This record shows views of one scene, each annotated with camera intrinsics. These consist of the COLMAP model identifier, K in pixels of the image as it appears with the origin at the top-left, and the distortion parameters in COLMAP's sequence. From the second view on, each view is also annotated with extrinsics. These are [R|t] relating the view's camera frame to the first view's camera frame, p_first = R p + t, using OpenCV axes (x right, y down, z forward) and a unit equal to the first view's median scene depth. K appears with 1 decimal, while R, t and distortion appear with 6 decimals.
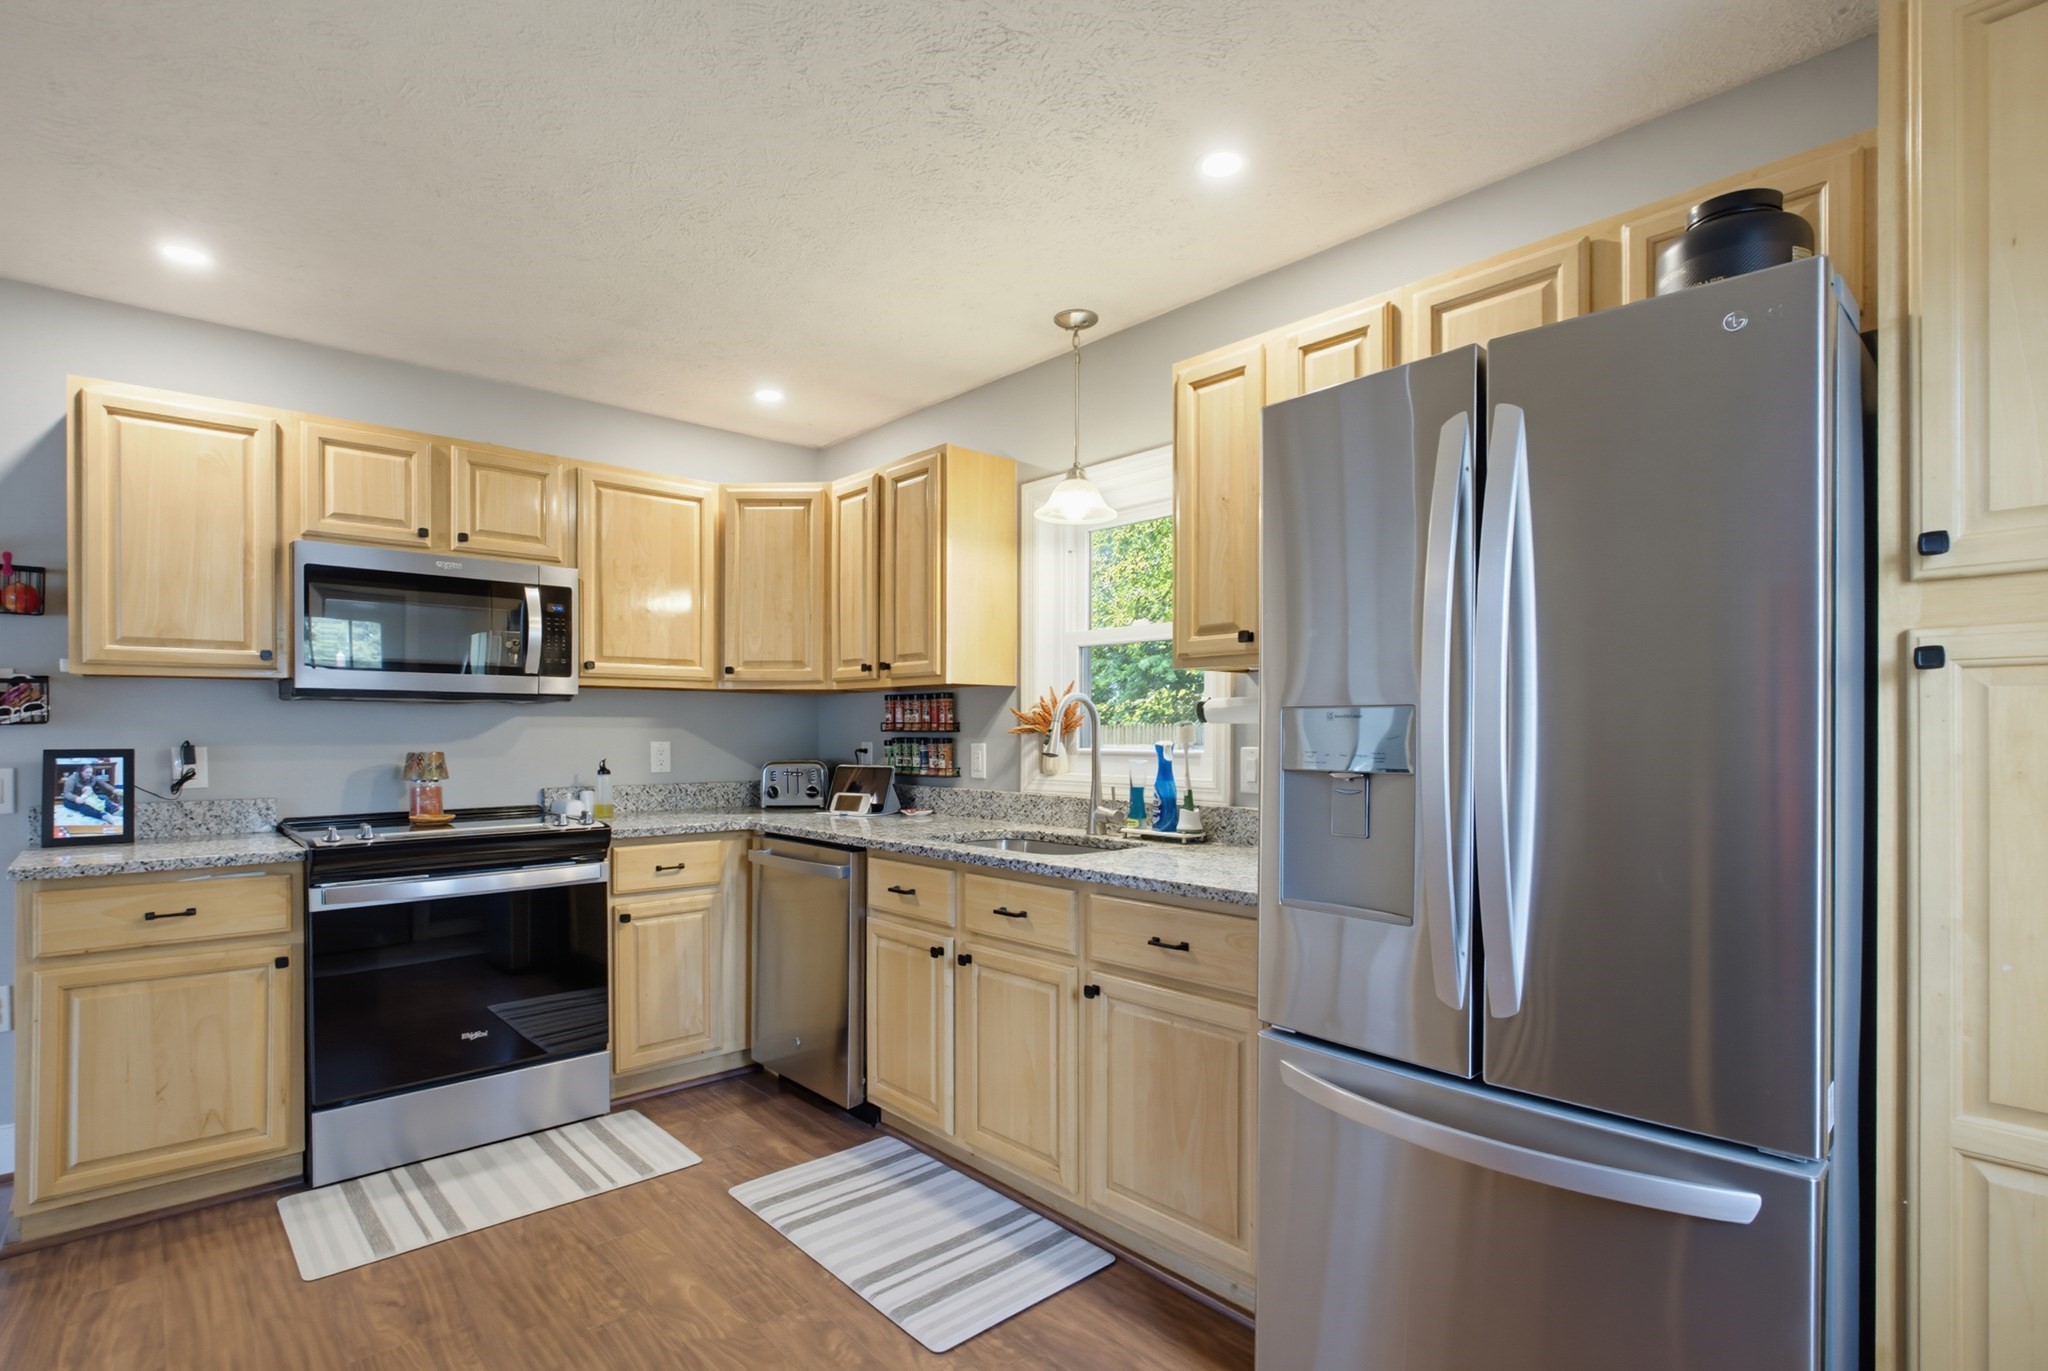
lens RADIAL K [[978.9, 0, 1026.5], [0, 978.9, 719.4], [0, 0, 1]] dist [-0.017011, 0.000238]
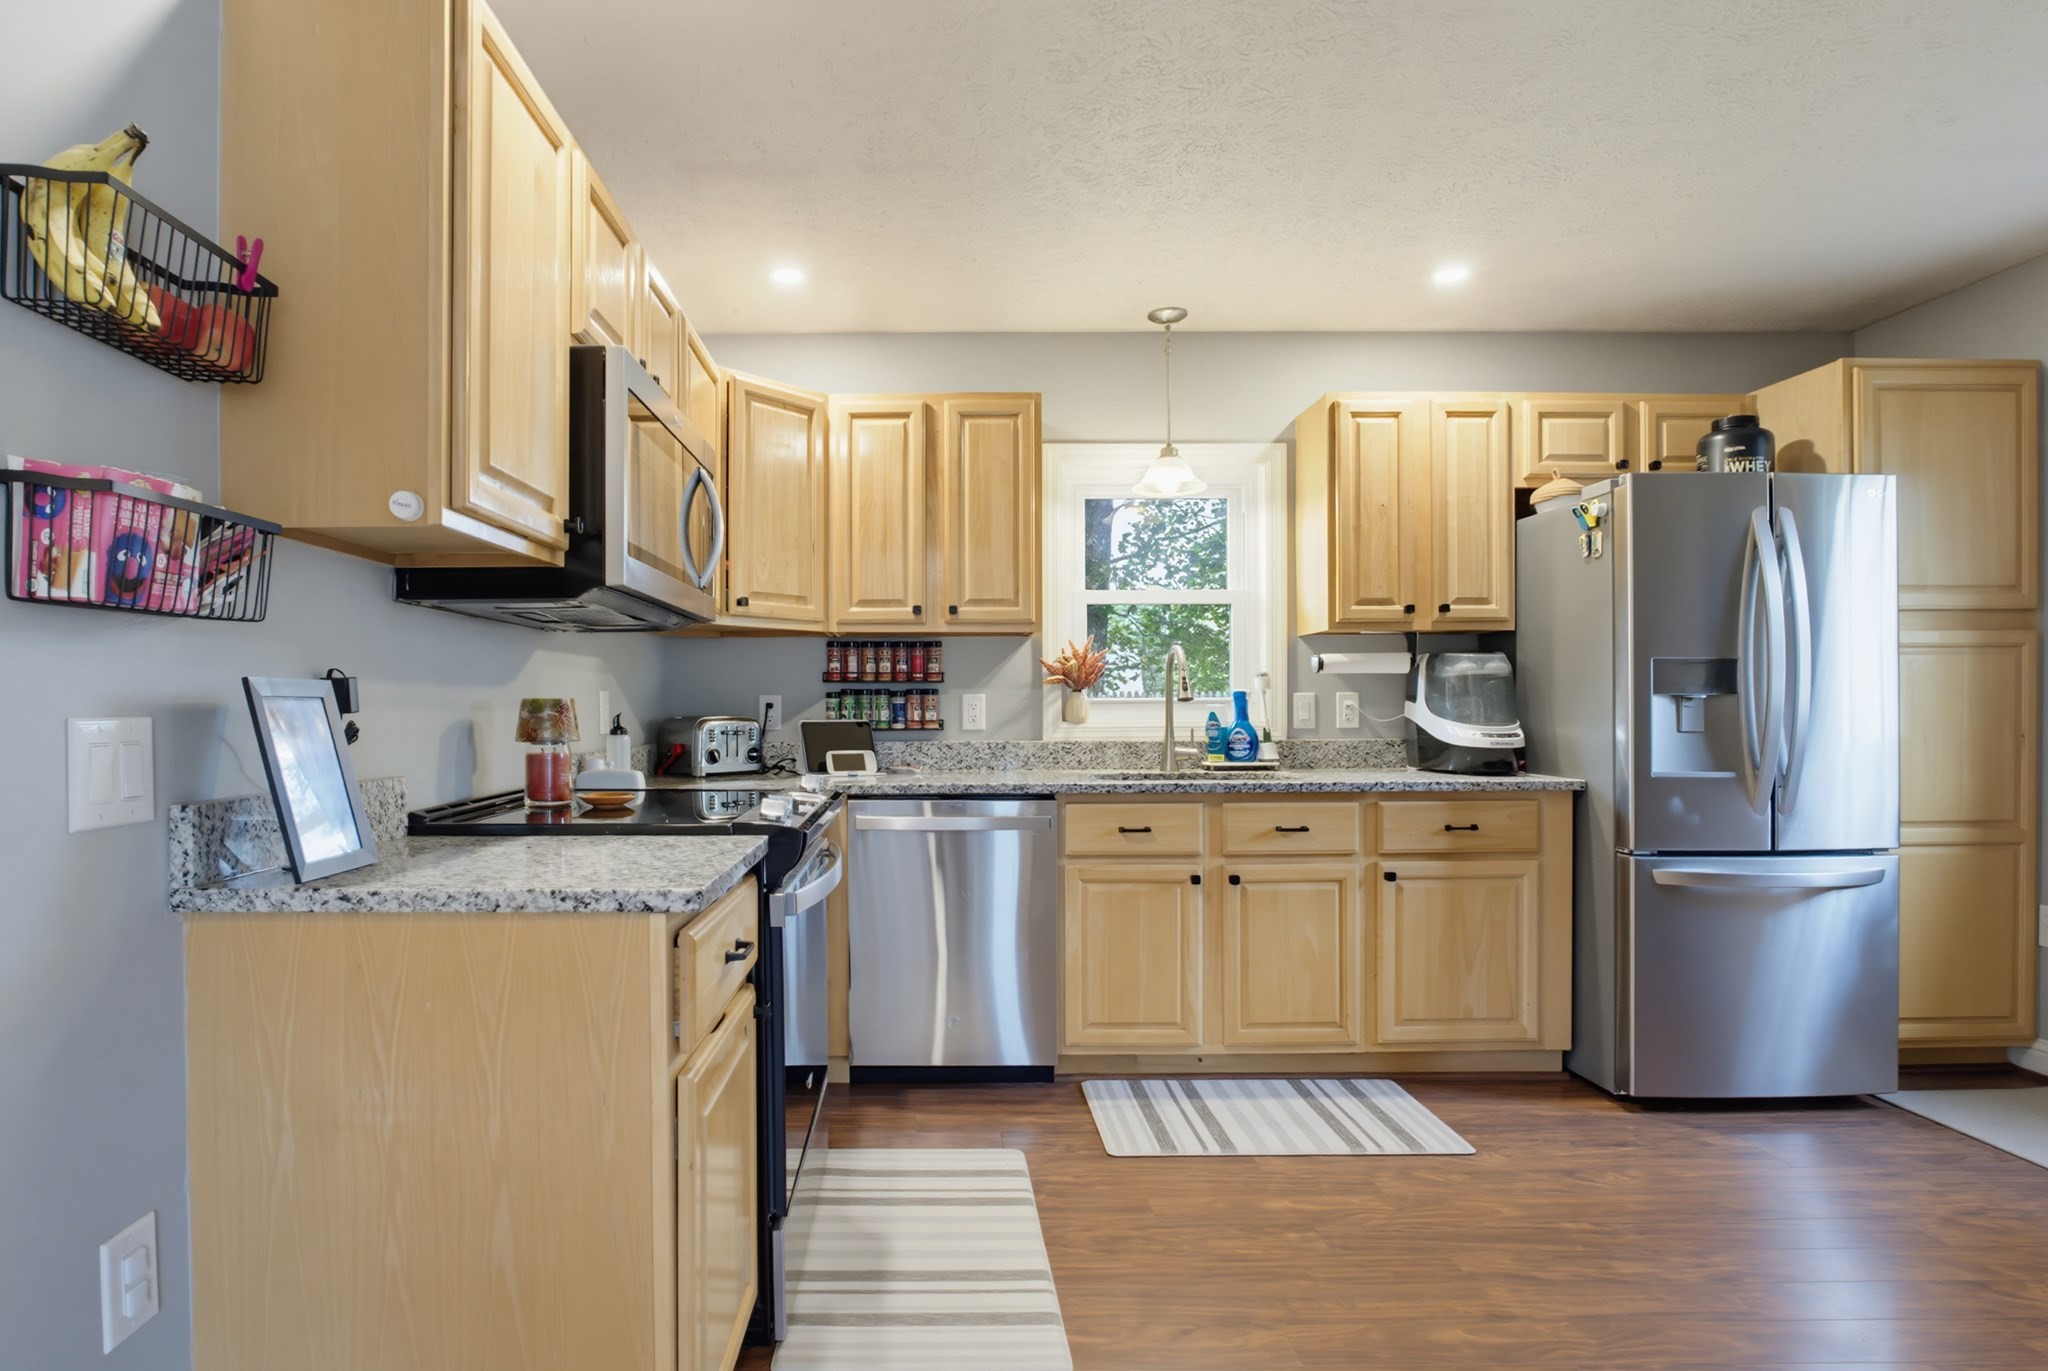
lens RADIAL K [[1013.7, 0, 1024.0], [0, 1013.7, 685.5], [0, 0, 1]] dist [-0.021963, -0.000117]
pose [[0.683837, 0.010772, 0.729556, -0.893433], [-0.004851, 0.999936, -0.010218, 0.030579], [-0.729619, 0.003448, 0.683845, 0.317564]]
